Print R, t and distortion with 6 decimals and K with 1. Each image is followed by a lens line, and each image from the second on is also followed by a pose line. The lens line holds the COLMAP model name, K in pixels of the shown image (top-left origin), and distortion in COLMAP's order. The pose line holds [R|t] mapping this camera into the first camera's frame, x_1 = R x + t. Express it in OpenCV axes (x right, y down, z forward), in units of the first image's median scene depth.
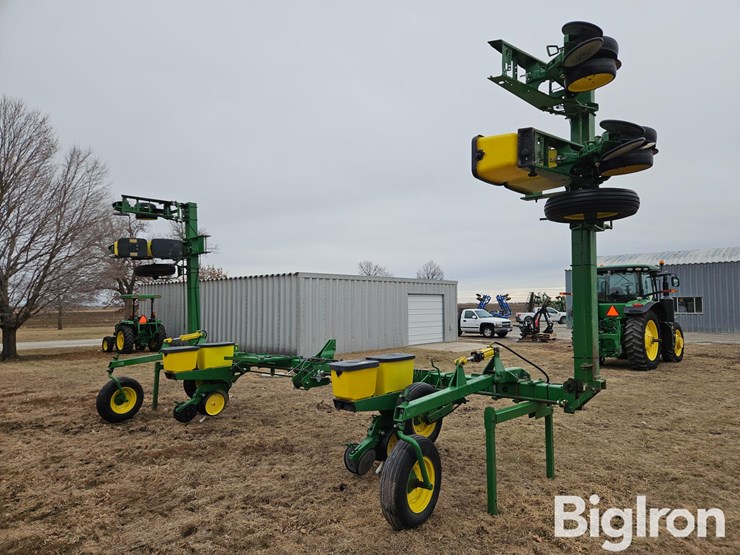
lens RADIAL K [[509.1, 0, 373.8], [0, 509.1, 278.2], [0, 0, 1]] dist [0.151860, -0.079948]
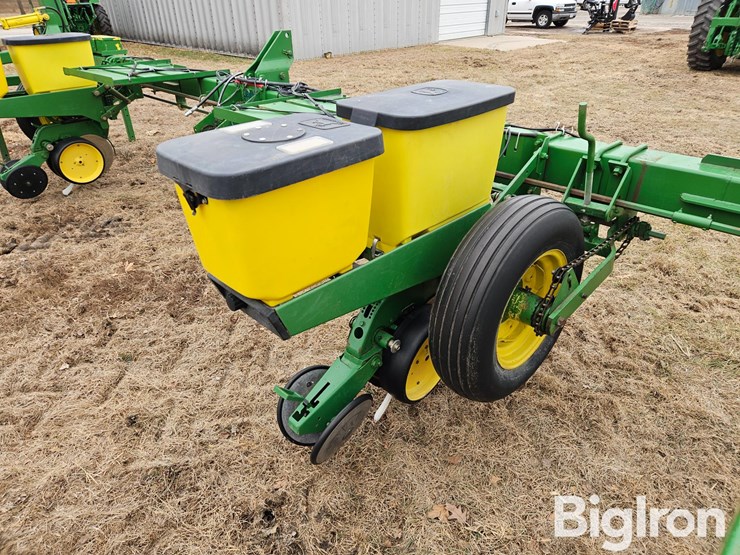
lens RADIAL K [[495.3, 0, 376.0], [0, 495.3, 277.3], [0, 0, 1]] dist [0.081375, -0.075111]
pose [[0.999461, 0.015196, -0.029109, 0.005330], [0.003003, 0.840461, 0.541863, 0.033799], [0.032700, -0.541658, 0.839963, 0.277315]]
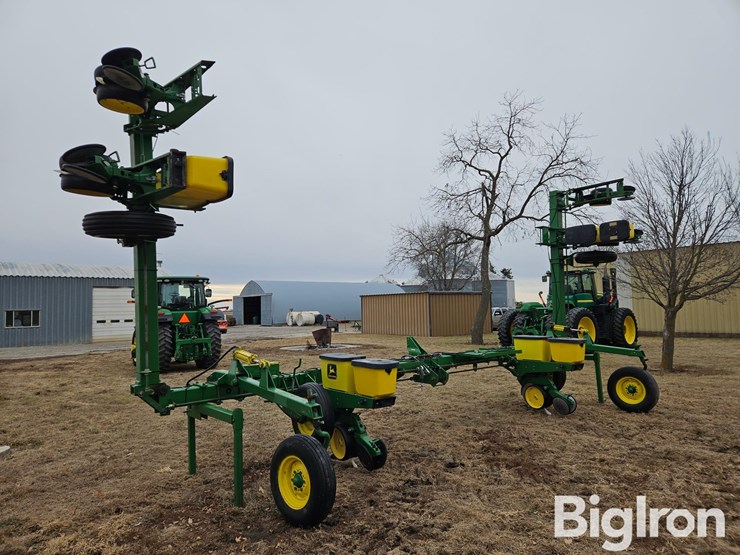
lens RADIAL K [[508.8, 0, 356.5], [0, 508.8, 277.9], [0, 0, 1]] dist [0.052728, -0.001142]
pose [[0.124711, 0.067167, 0.989917, -0.558869], [-0.028492, 0.997537, -0.064095, 0.035774], [-0.991784, -0.020212, 0.126318, 0.501612]]
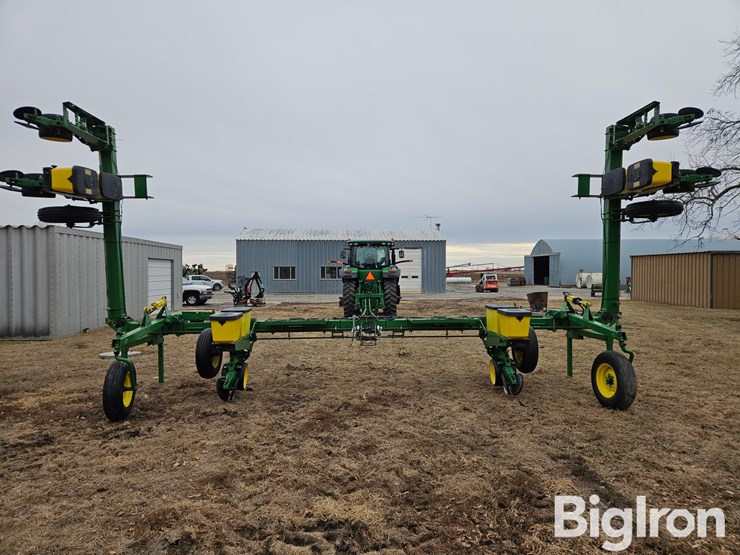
lens RADIAL K [[515.7, 0, 370.0], [0, 515.7, 277.5], [0, 0, 1]] dist [0.010704, -0.000255]
pose [[0.695548, 0.001236, 0.718478, -0.427965], [-0.042467, 0.998321, 0.039394, 0.017342], [-0.717223, -0.057912, 0.694433, 0.137978]]
